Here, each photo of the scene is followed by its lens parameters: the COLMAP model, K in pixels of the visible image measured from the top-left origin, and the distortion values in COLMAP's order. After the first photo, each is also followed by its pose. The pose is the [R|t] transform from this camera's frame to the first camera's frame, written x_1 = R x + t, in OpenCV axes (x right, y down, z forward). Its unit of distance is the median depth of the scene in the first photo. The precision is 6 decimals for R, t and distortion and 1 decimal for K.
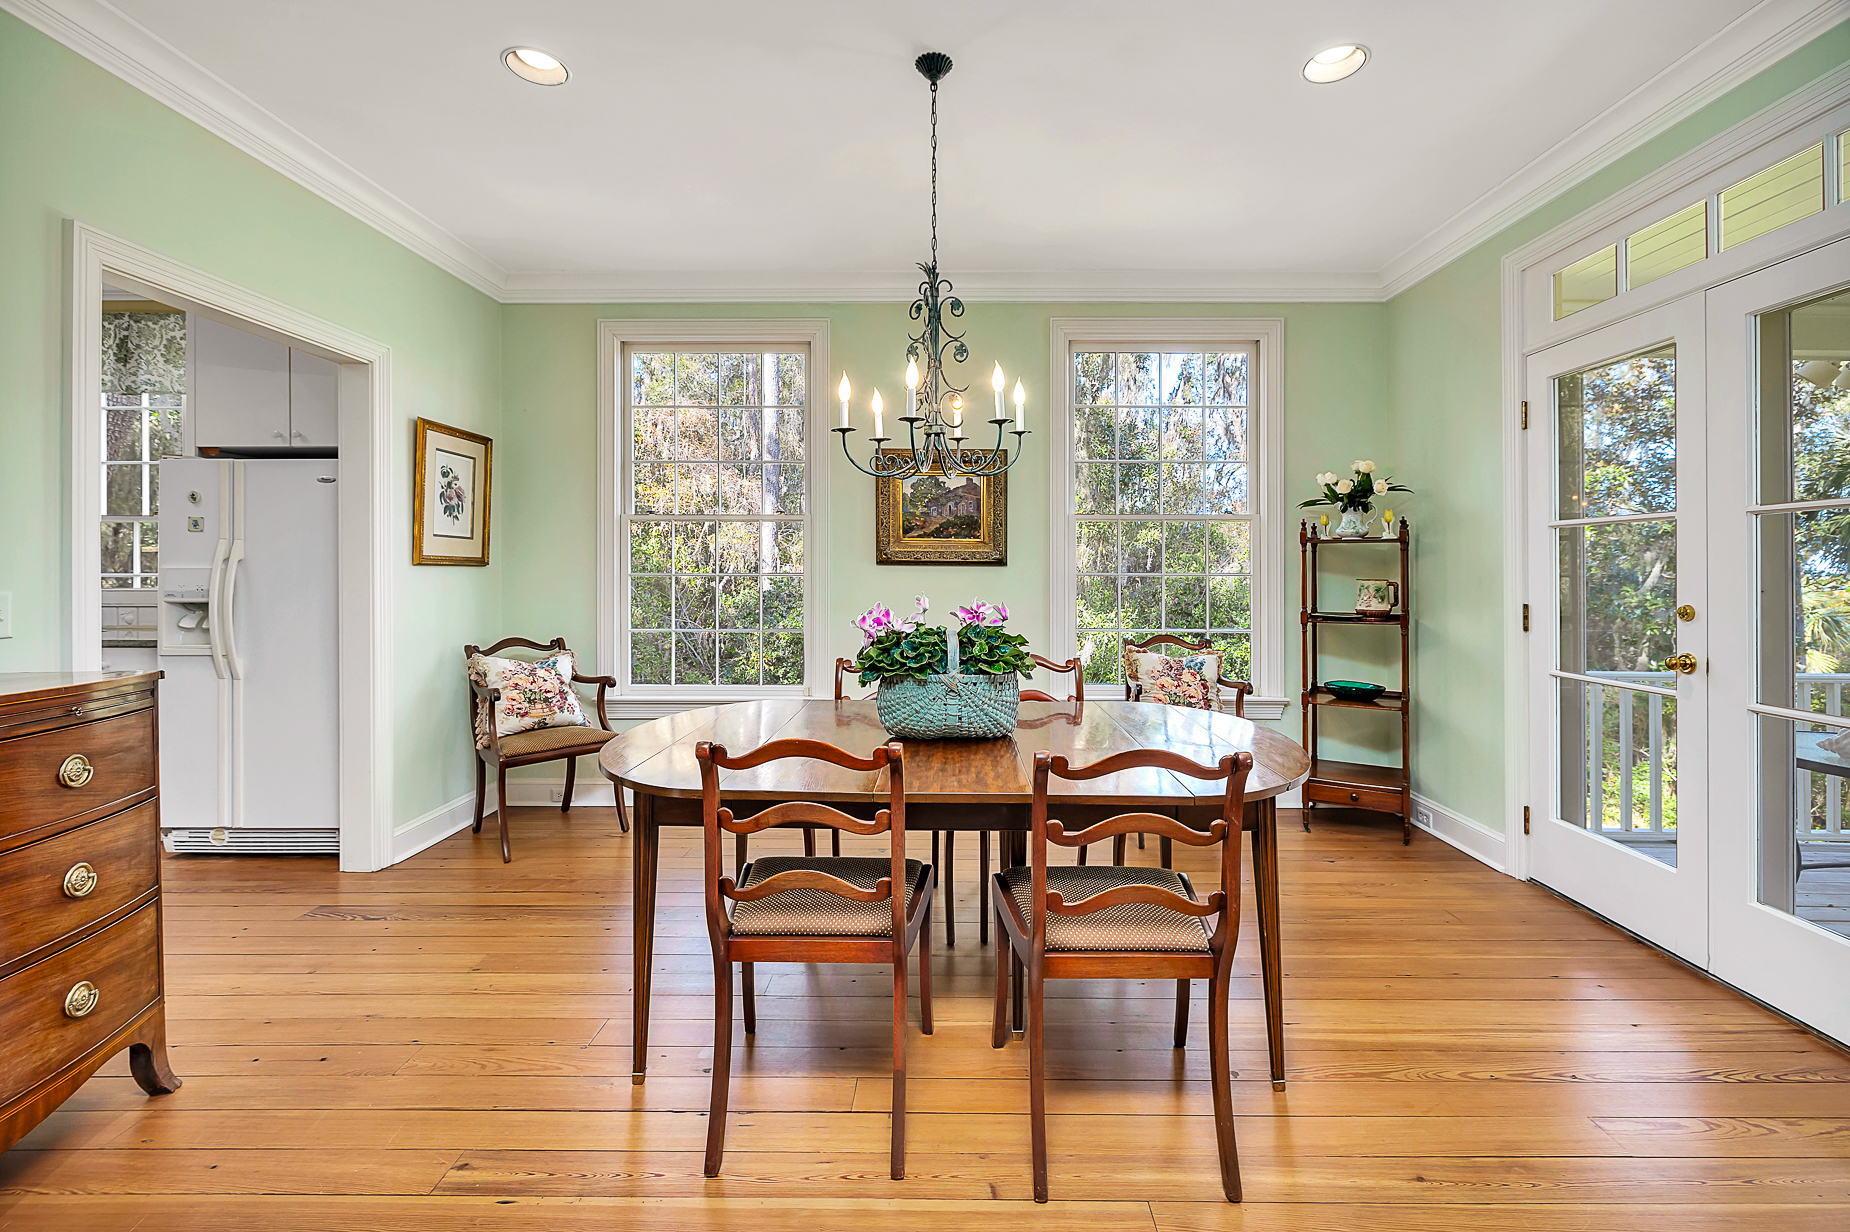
lens RADIAL K [[807.9, 0, 941.7], [0, 807.9, 562.6], [0, 0, 1]] dist [0.001388, 0.000146]
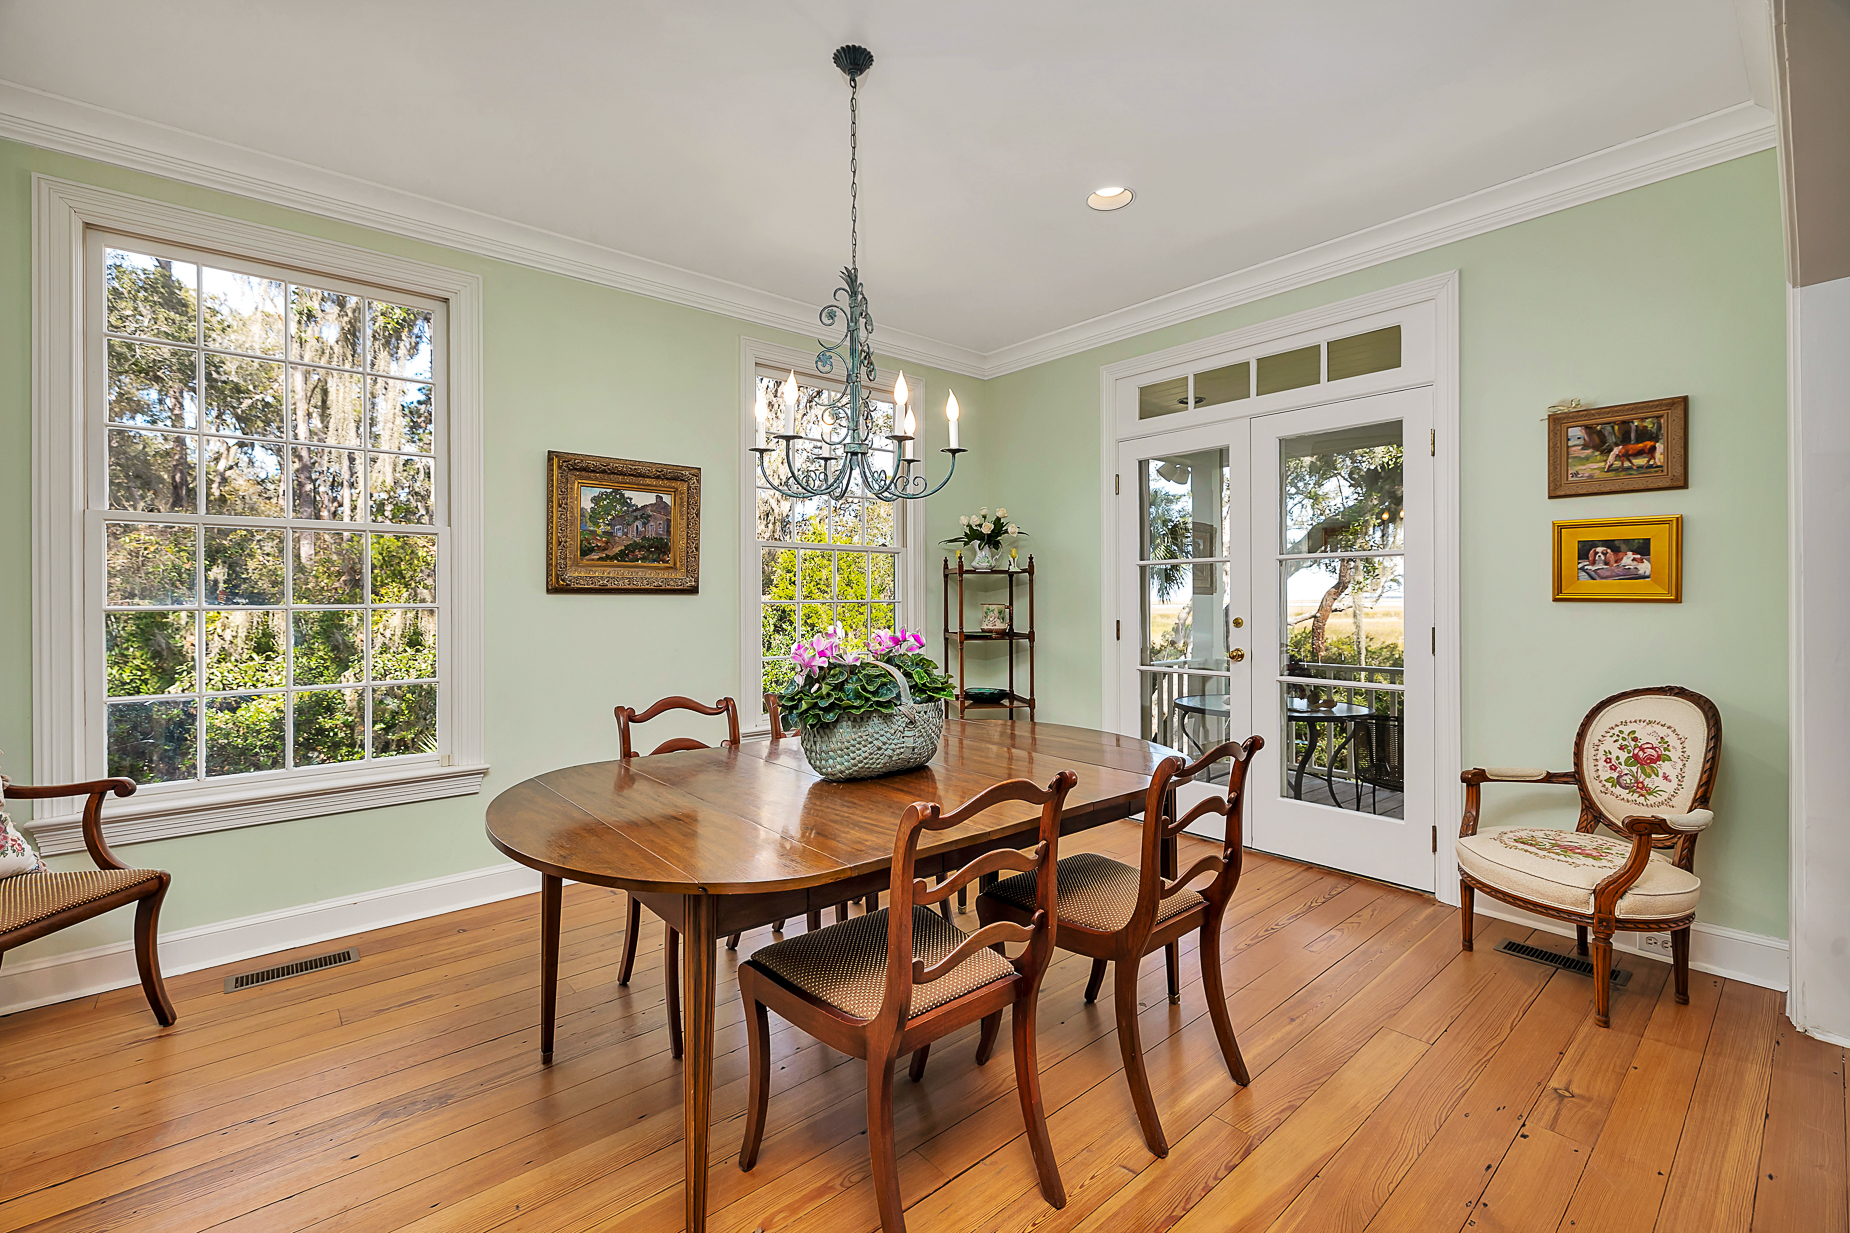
lens RADIAL K [[788.6, 0, 933.2], [0, 788.6, 595.0], [0, 0, 1]] dist [-0.000433, -0.000130]
pose [[0.756451, -0.003773, 0.654040, -0.331339], [-0.000080, 0.999983, 0.005861, 0.000222], [-0.654051, -0.004486, 0.756437, 0.149941]]
